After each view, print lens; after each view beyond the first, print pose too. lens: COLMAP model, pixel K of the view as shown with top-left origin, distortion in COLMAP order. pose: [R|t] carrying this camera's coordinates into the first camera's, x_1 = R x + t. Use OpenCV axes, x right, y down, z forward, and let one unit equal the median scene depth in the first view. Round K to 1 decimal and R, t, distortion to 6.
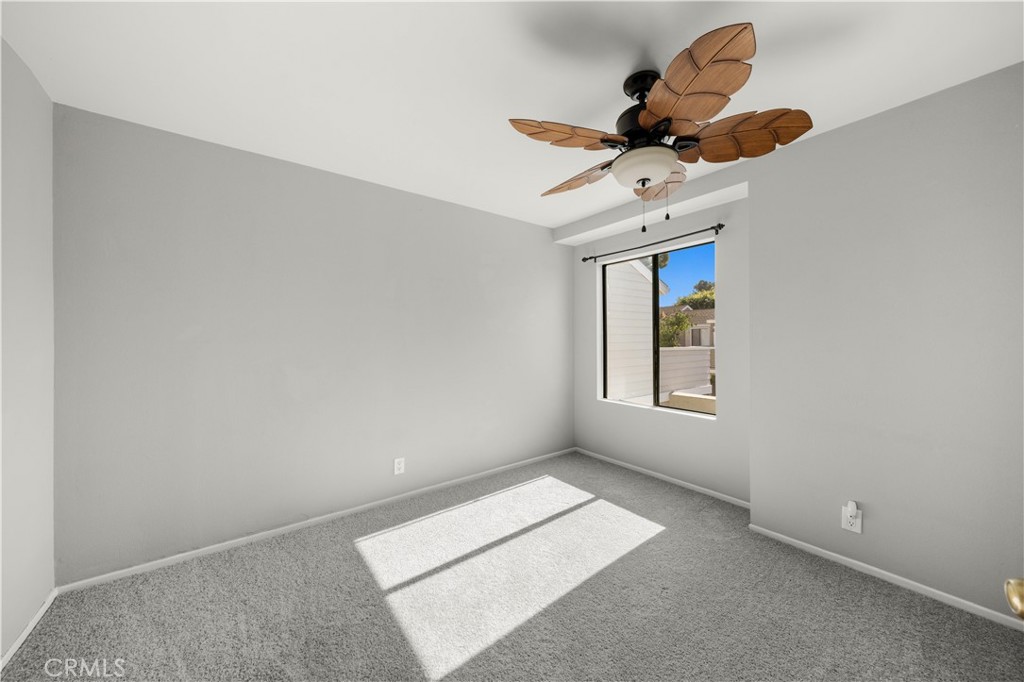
lens RADIAL K [[360.3, 0, 512.0], [0, 360.3, 341.0], [0, 0, 1]] dist [0.013343, -0.000081]
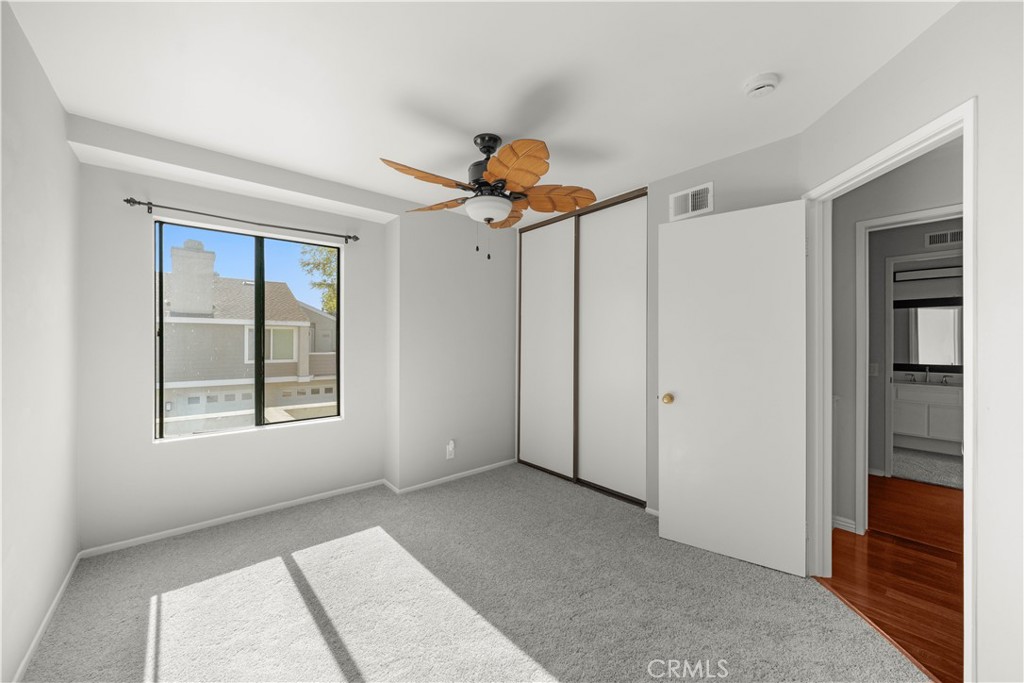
lens RADIAL K [[386.5, 0, 512.0], [0, 386.5, 341.5], [0, 0, 1]] dist [0.025855, 0.000092]
pose [[-0.044059, 0.001144, 0.999028, -0.634077], [0.005105, 0.999987, -0.000920, -0.003445], [-0.999016, 0.005060, -0.044065, 0.609924]]
